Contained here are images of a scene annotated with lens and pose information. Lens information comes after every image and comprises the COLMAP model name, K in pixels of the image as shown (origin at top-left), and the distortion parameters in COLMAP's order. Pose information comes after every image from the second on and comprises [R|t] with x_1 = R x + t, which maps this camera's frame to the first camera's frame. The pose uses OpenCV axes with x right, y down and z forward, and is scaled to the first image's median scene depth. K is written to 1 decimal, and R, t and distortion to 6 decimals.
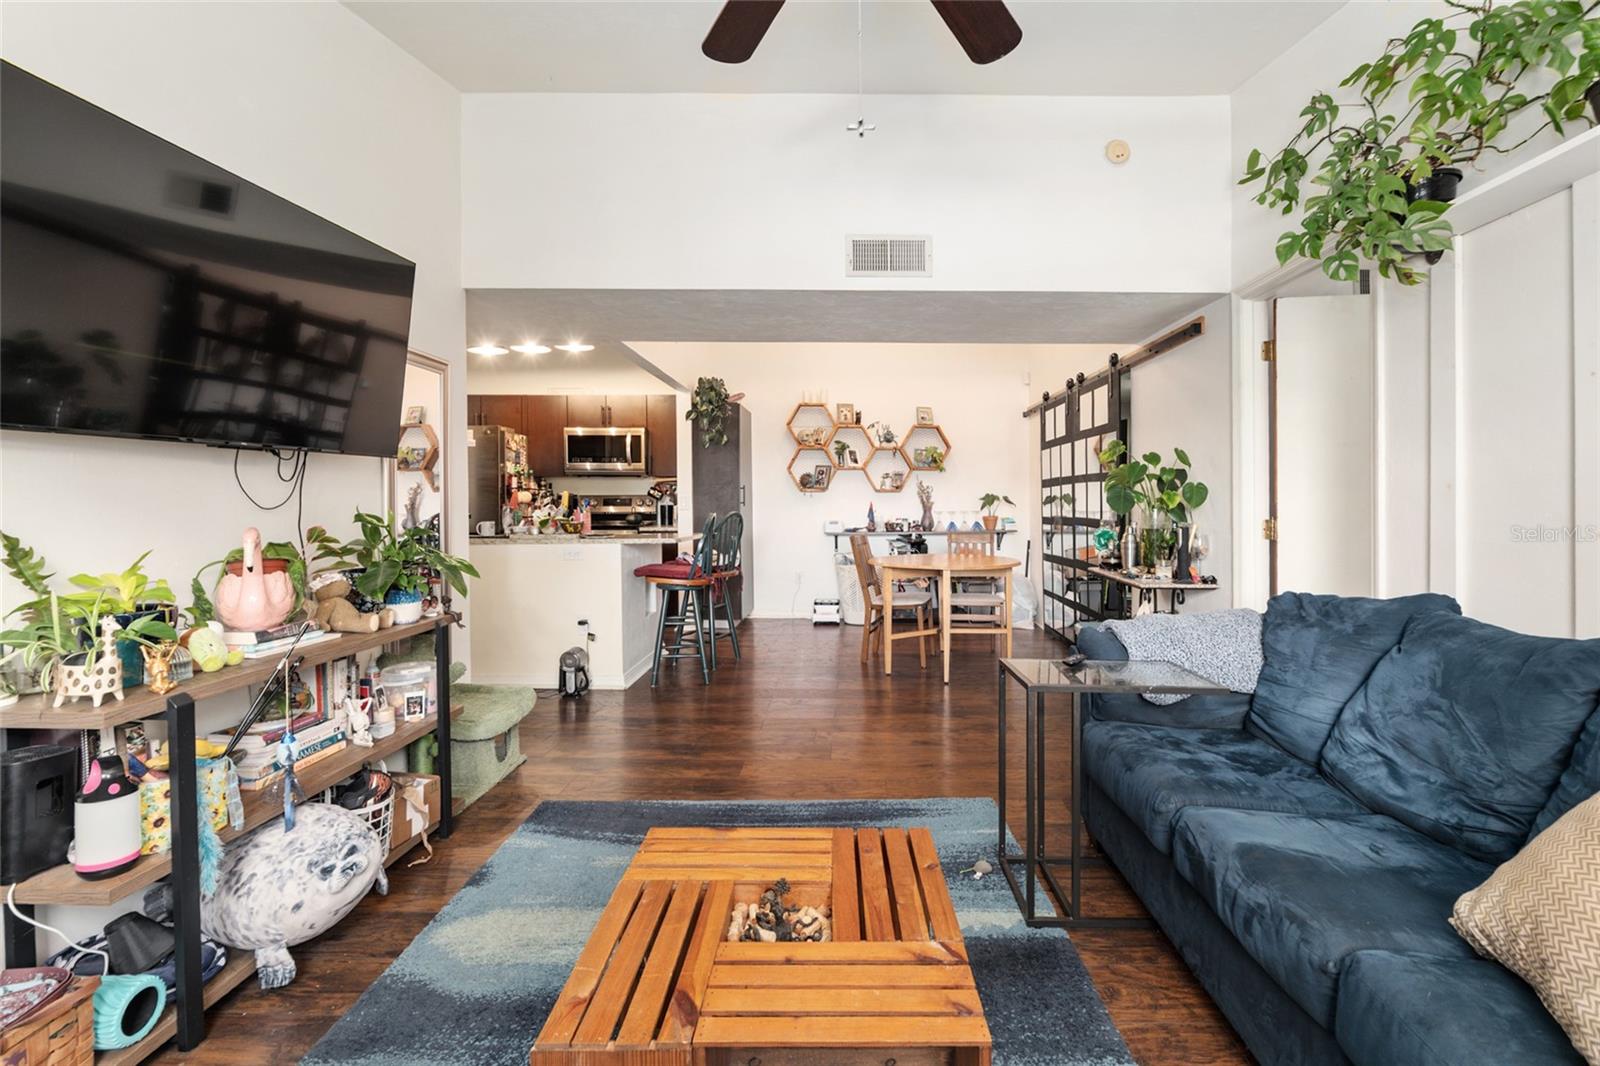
lens RADIAL K [[696.3, 0, 846.3], [0, 696.3, 504.4], [0, 0, 1]] dist [-0.014139, 0.000286]
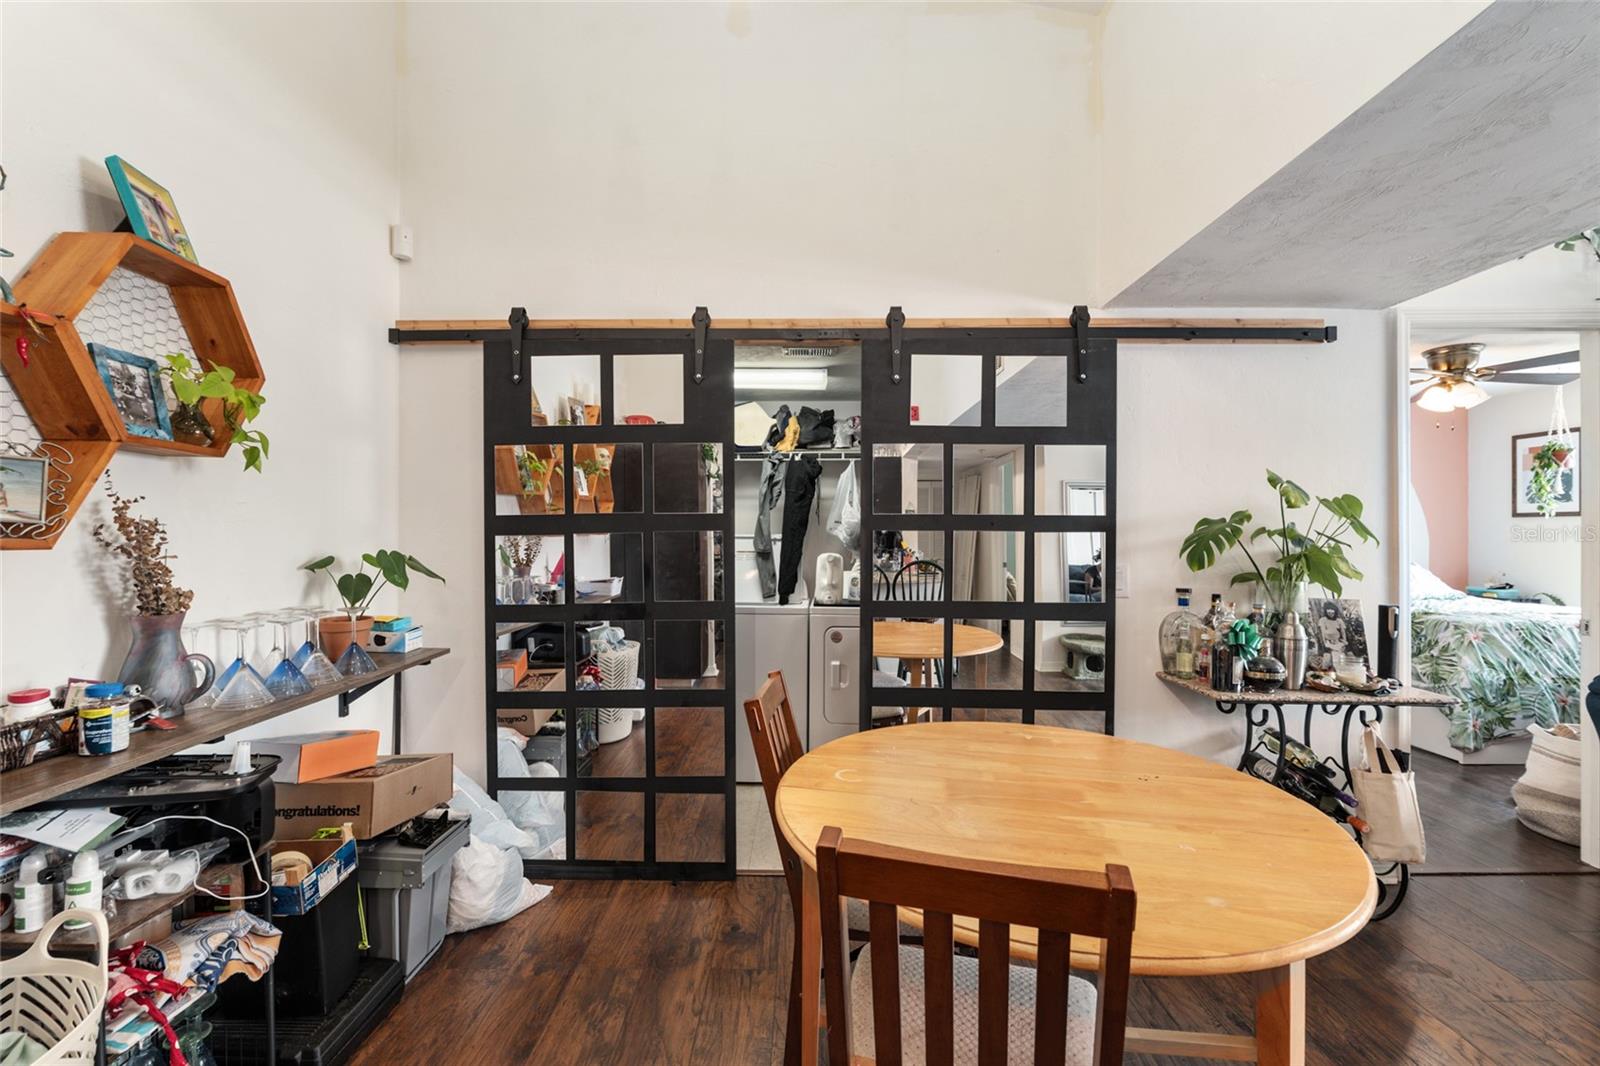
lens RADIAL K [[667.2, 0, 795.8], [0, 667.2, 535.9], [0, 0, 1]] dist [-0.010060, 0.000487]
pose [[0.010545, -0.002866, 0.999940, -0.107875], [0.003889, 0.999988, 0.002825, -0.023329], [-0.999937, 0.003859, 0.010556, 0.853524]]
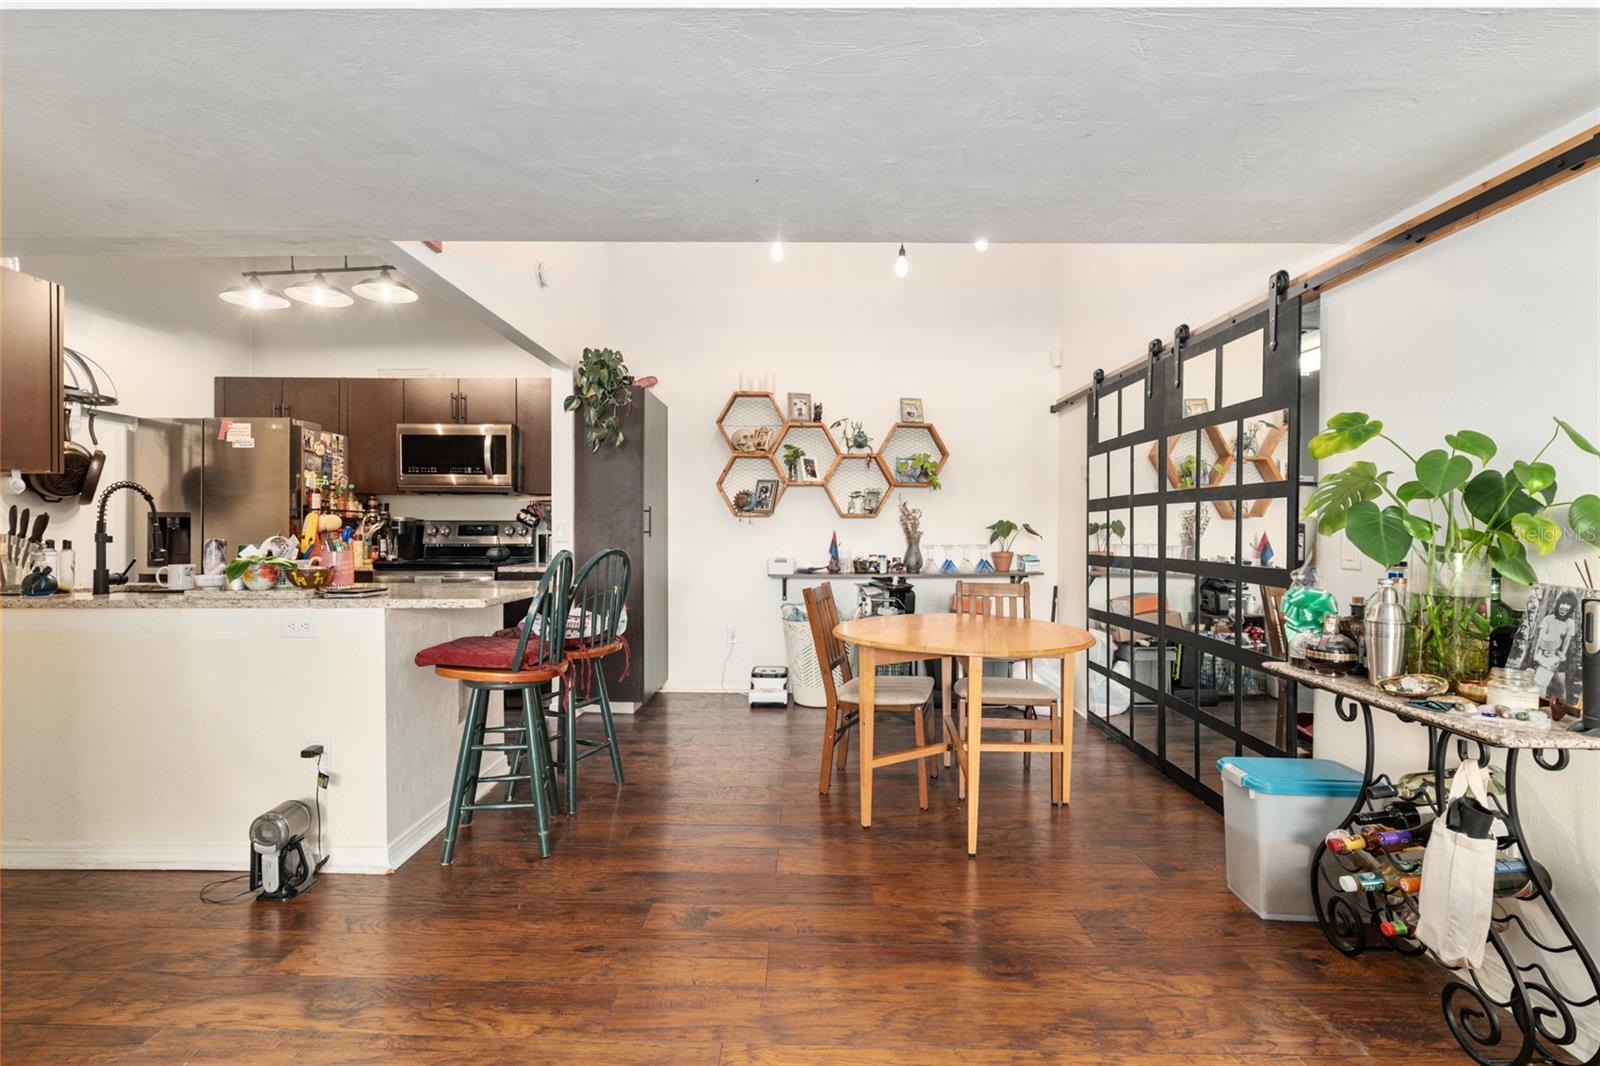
lens RADIAL K [[706.6, 0, 796.2], [0, 706.6, 535.6], [0, 0, 1]] dist [0.002430, 0.000157]
pose [[0.999919, 0.004285, -0.012019, 0.005428], [-0.004215, 0.999974, 0.005857, -0.003500], [0.012044, -0.005806, 0.999911, 0.300563]]
